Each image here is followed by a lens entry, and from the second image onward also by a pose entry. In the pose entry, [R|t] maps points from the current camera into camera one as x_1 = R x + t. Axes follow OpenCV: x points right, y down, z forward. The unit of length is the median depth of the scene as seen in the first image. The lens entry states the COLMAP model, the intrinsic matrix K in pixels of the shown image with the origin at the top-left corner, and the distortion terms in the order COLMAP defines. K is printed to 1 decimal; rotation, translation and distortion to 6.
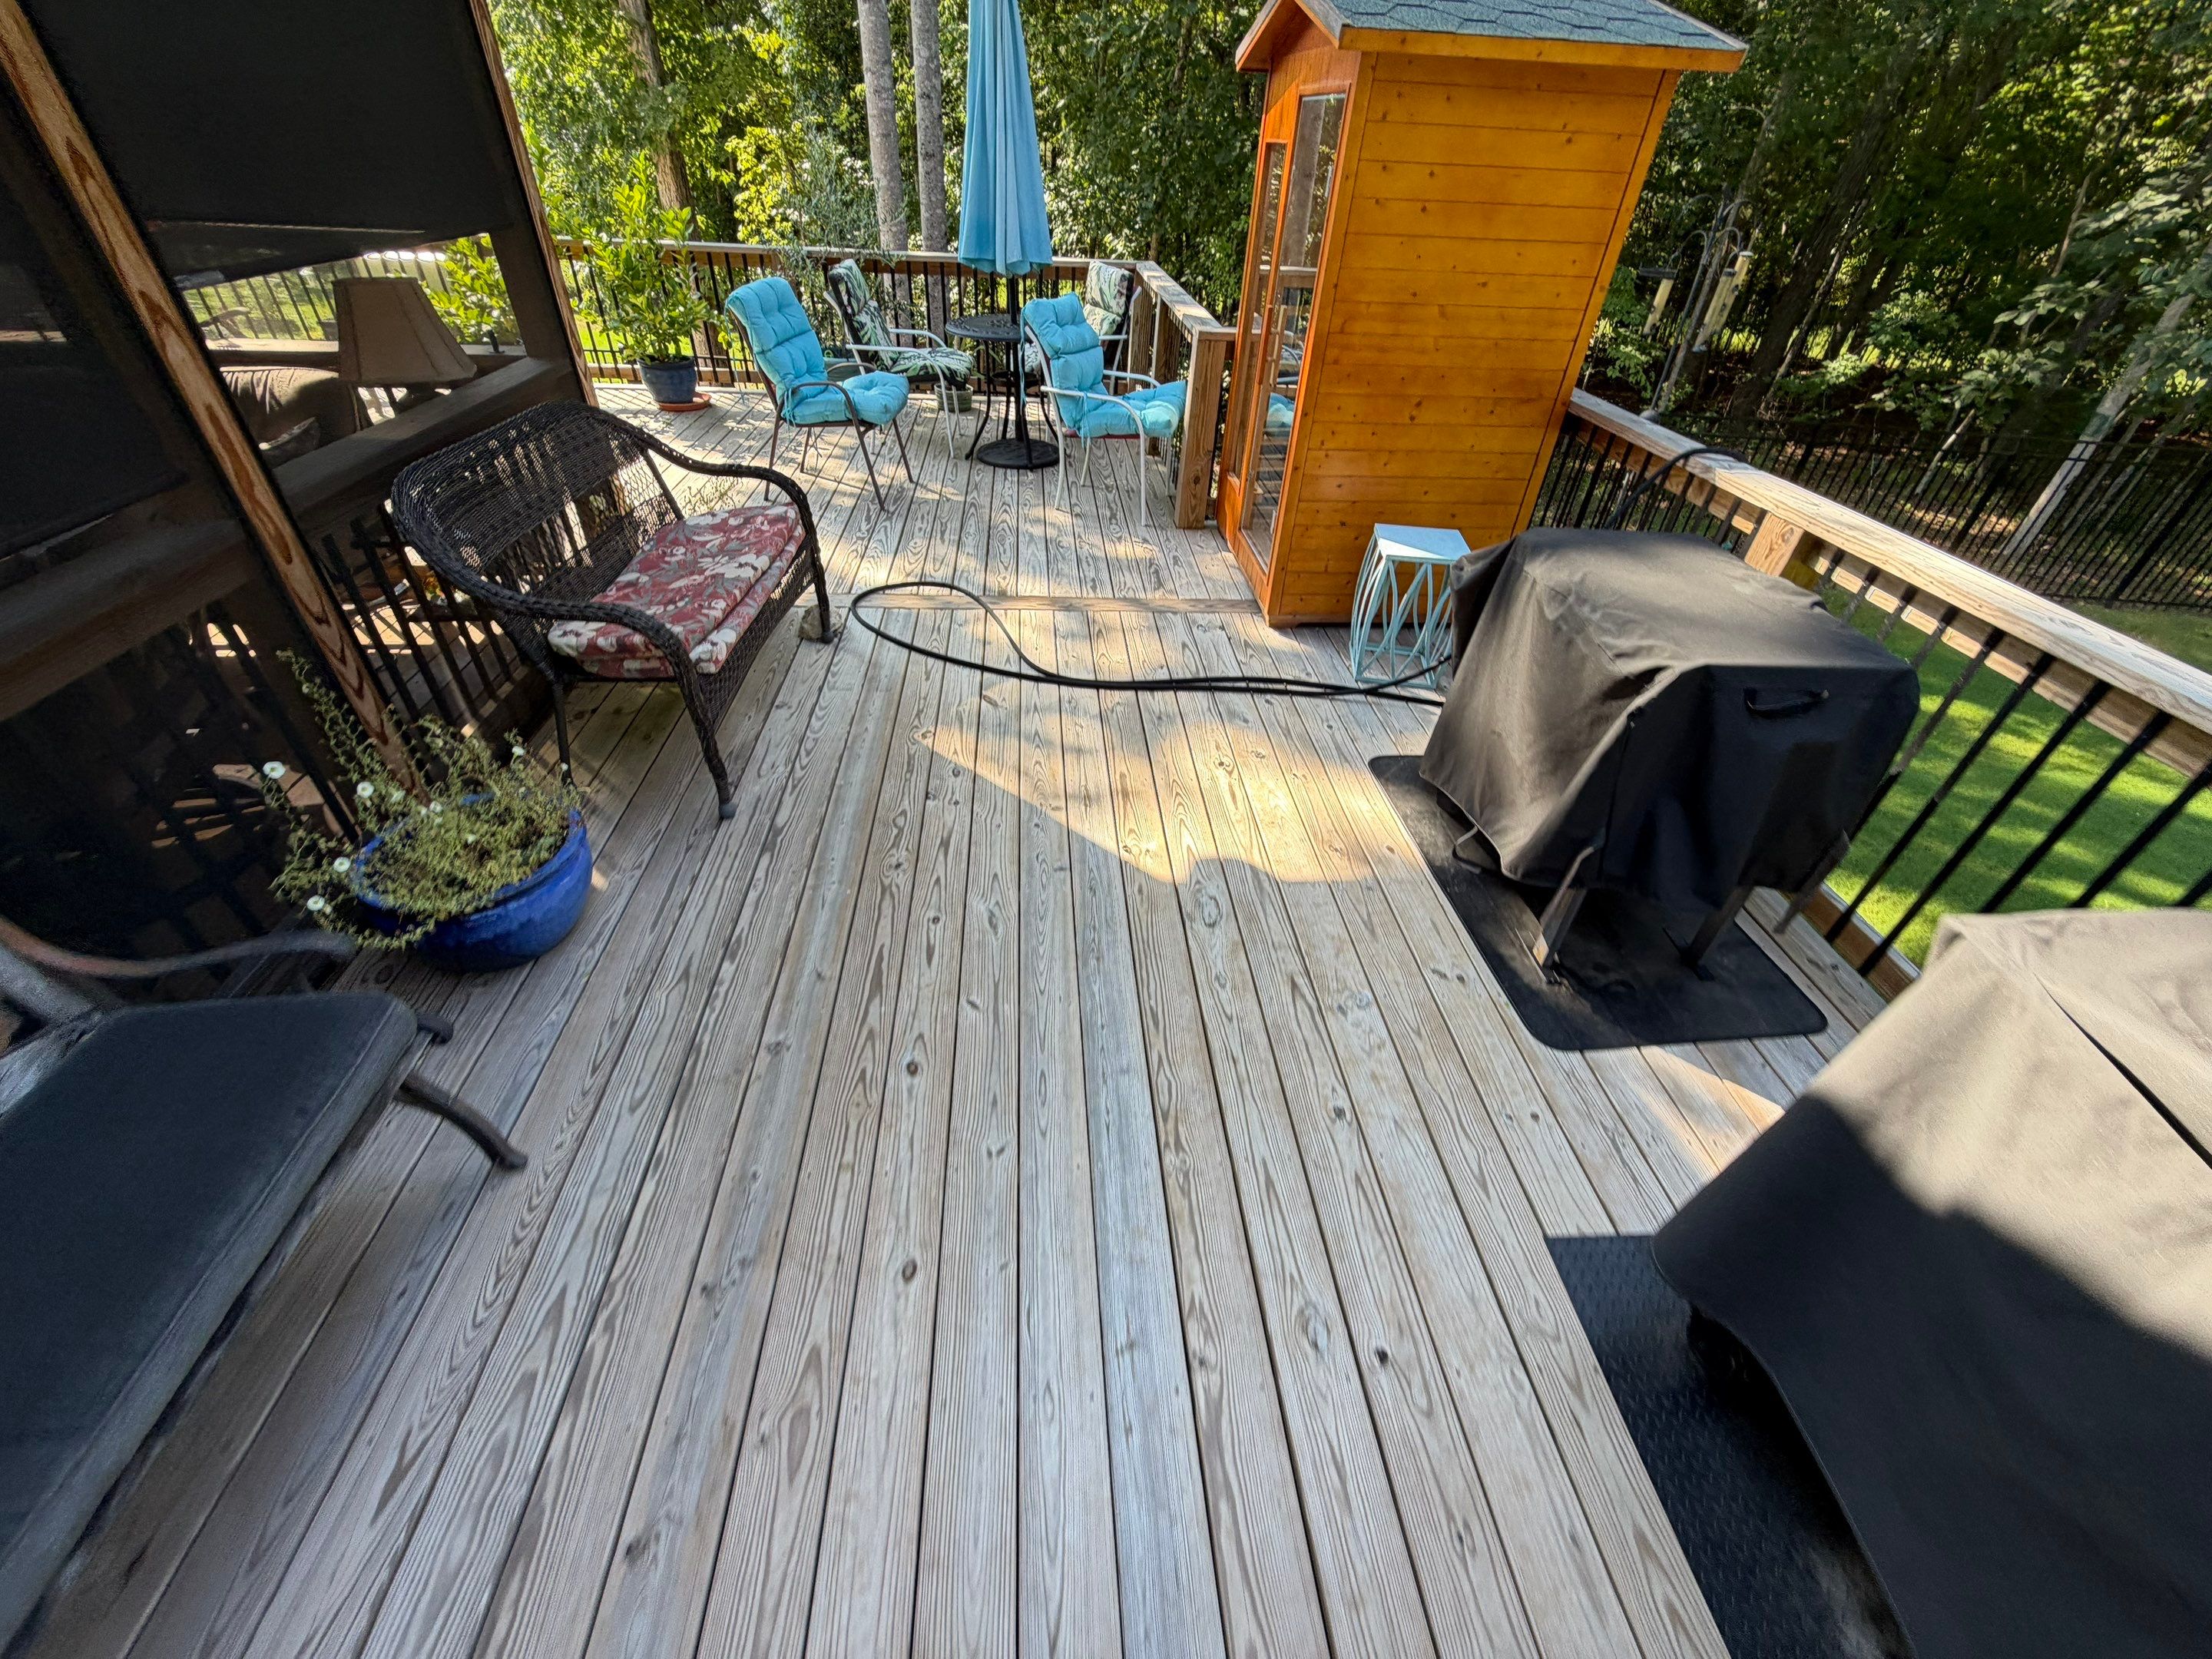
lens RADIAL K [[886.7, 0, 1104.0], [0, 886.7, 835.5], [0, 0, 1]] dist [0.003407, -0.000077]
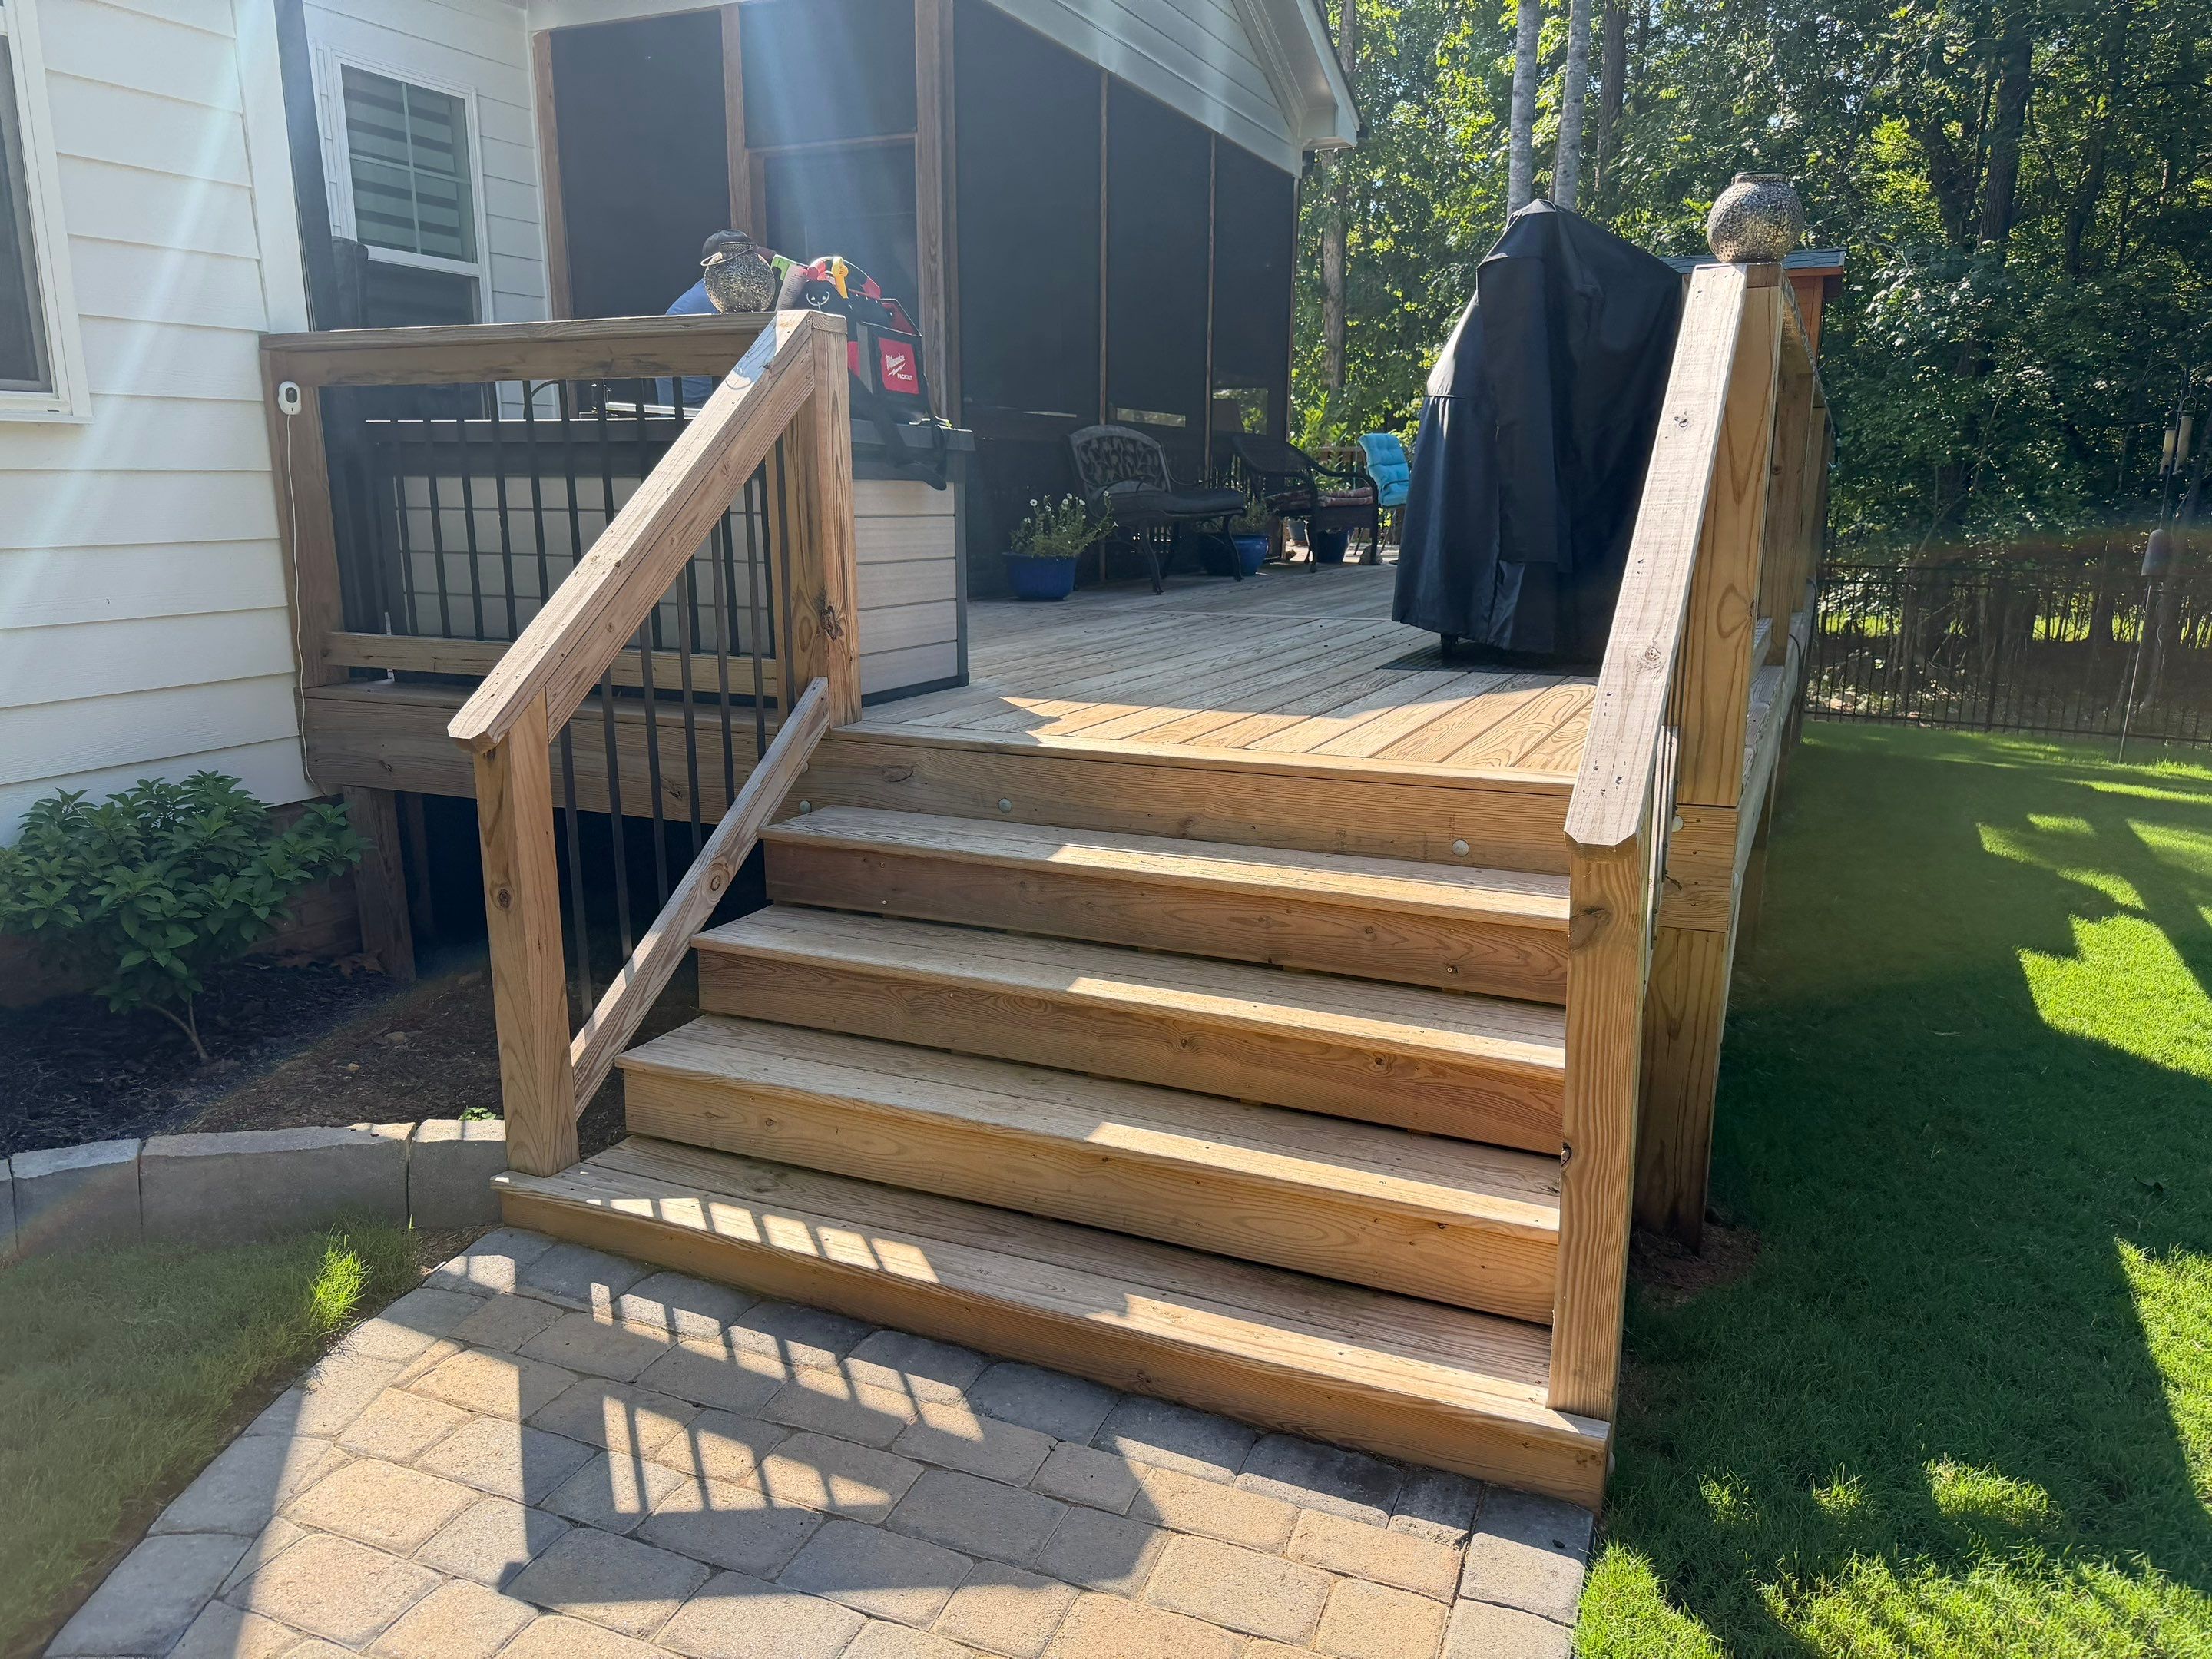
lens RADIAL K [[1571.9, 0, 1114.8], [0, 1571.9, 848.1], [0, 0, 1]] dist [-0.000587, -0.010619]
pose [[0.880009, 0.069058, -0.469910, 0.540076], [-0.265405, 0.891991, -0.365942, 1.139490], [0.393884, 0.446748, 0.803288, -1.081058]]
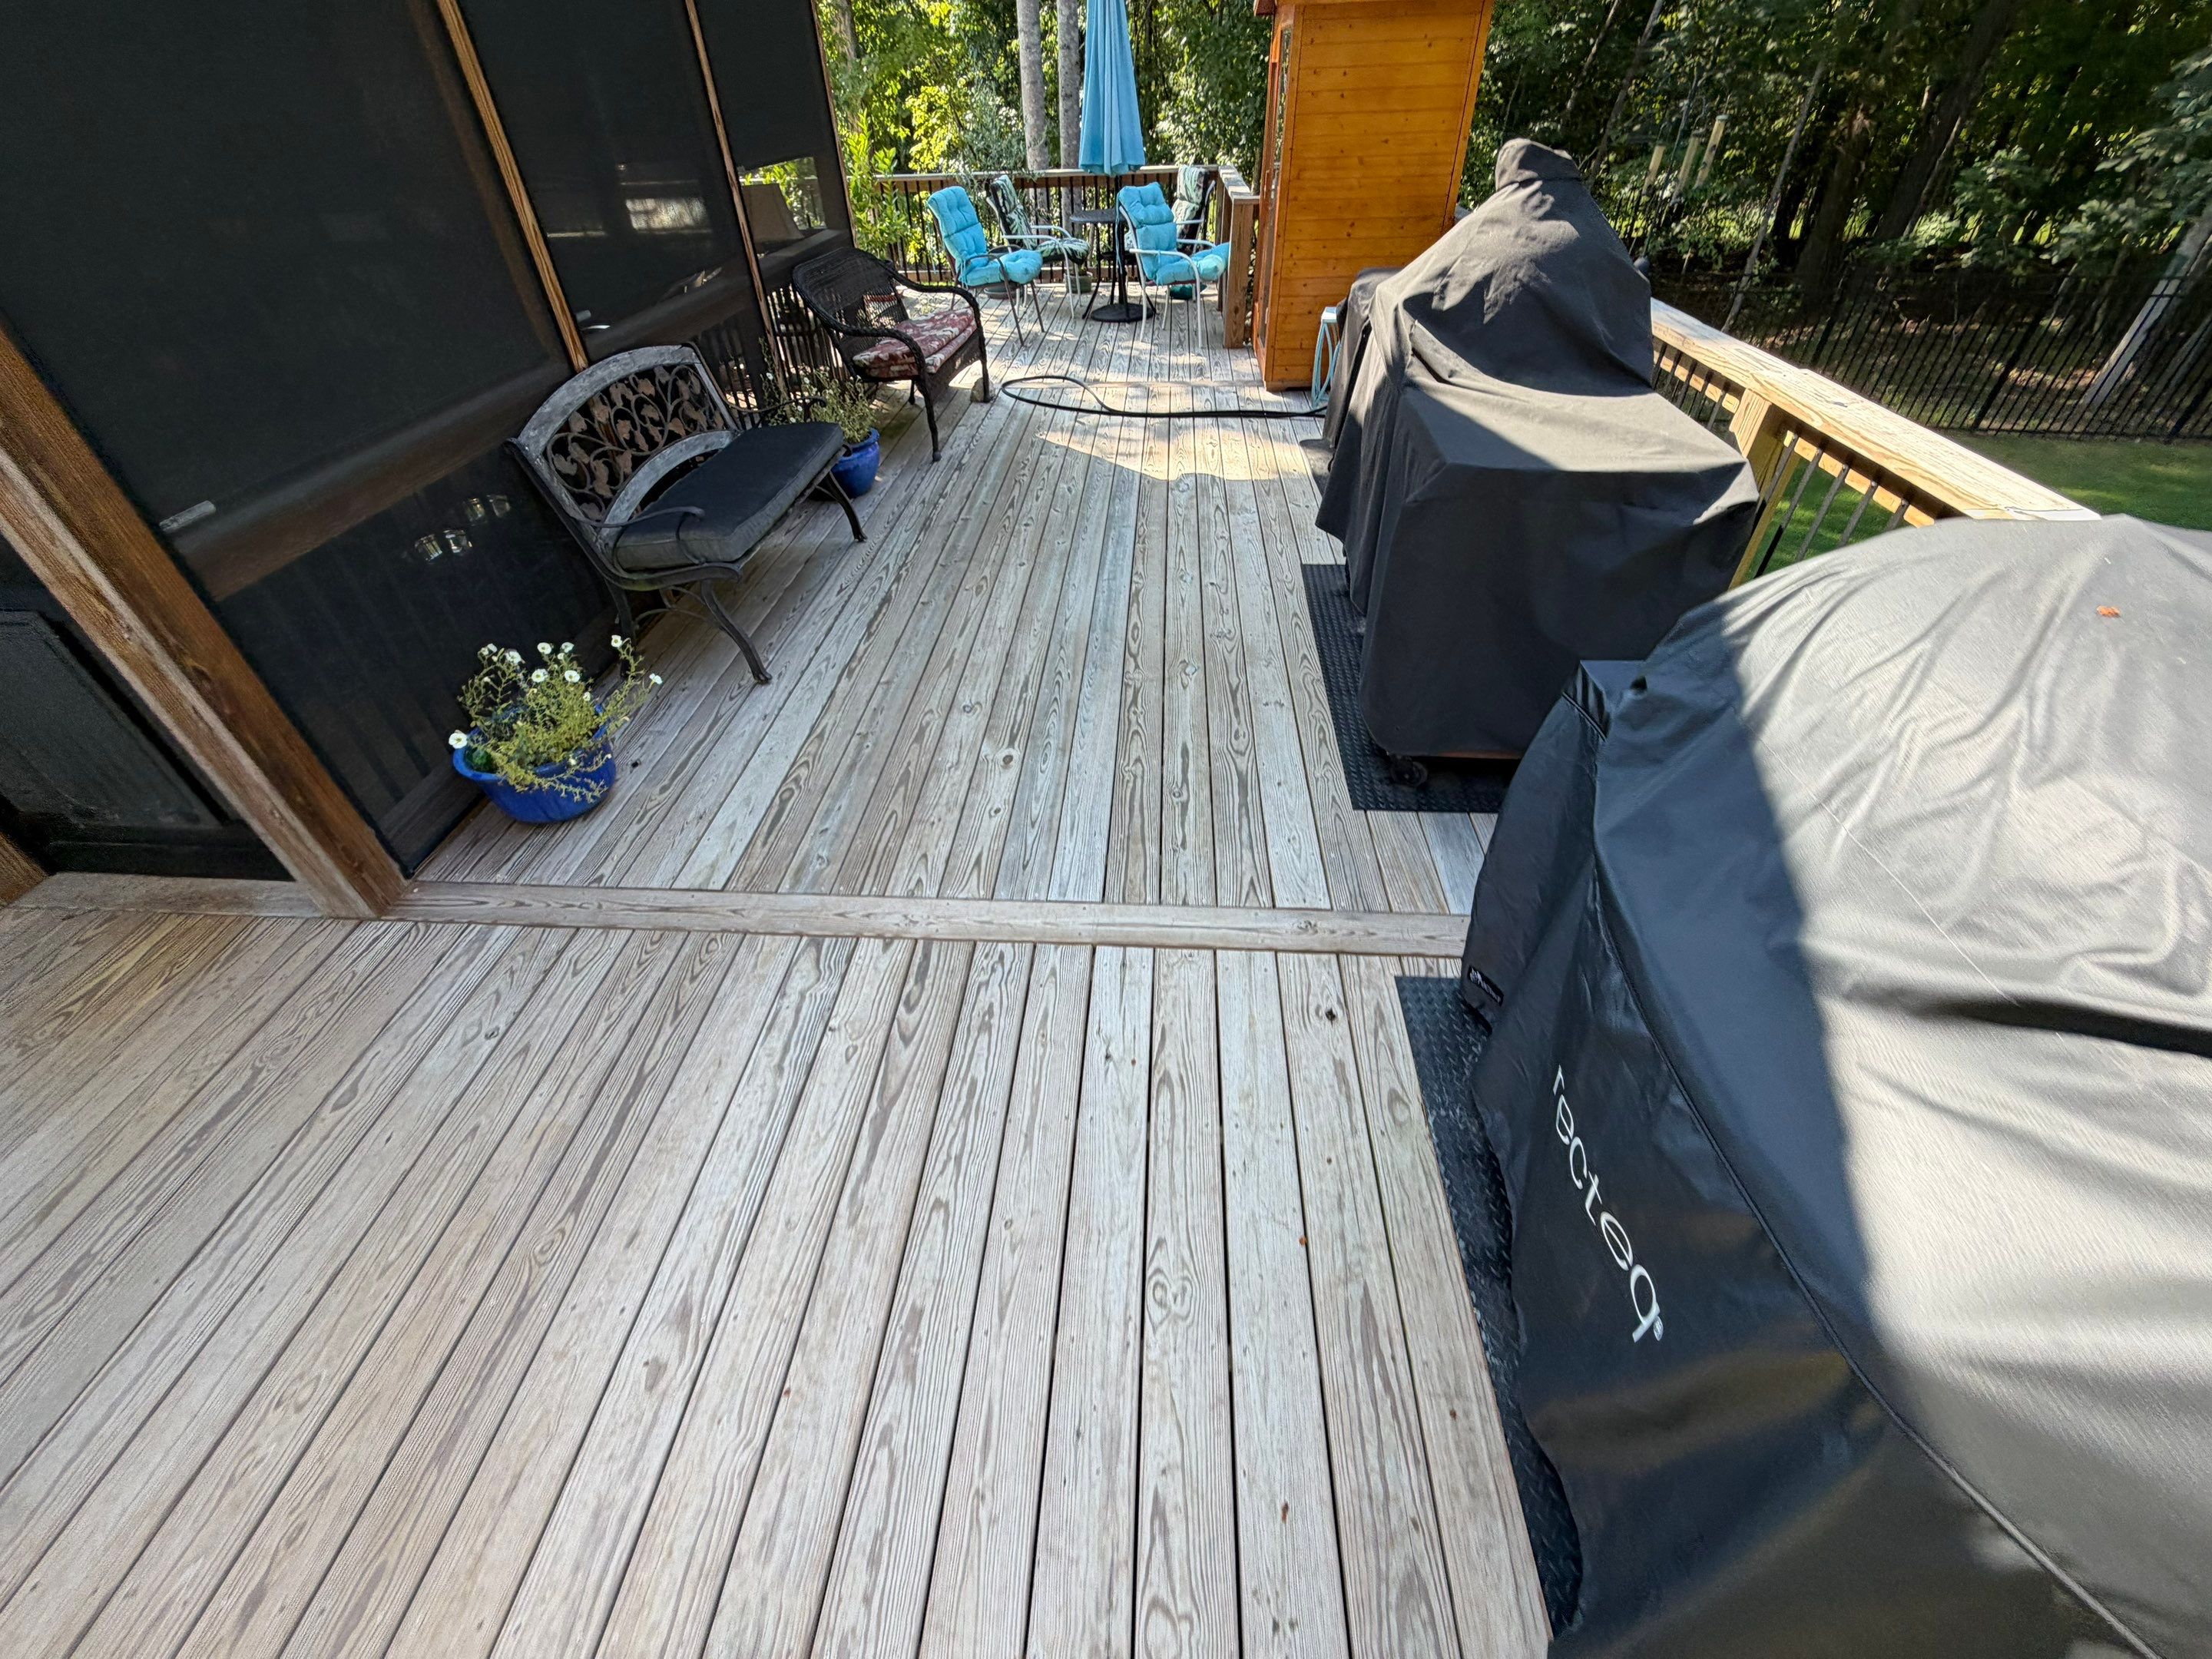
lens RADIAL K [[886.7, 0, 1101.4], [0, 886.7, 831.5], [0, 0, 1]] dist [0.003407, -0.000077]
pose [[0.988129, 0.034840, -0.149625, 0.123020], [-0.028830, 0.998695, 0.042147, 0.358081], [0.150899, -0.037333, 0.987844, -0.445986]]
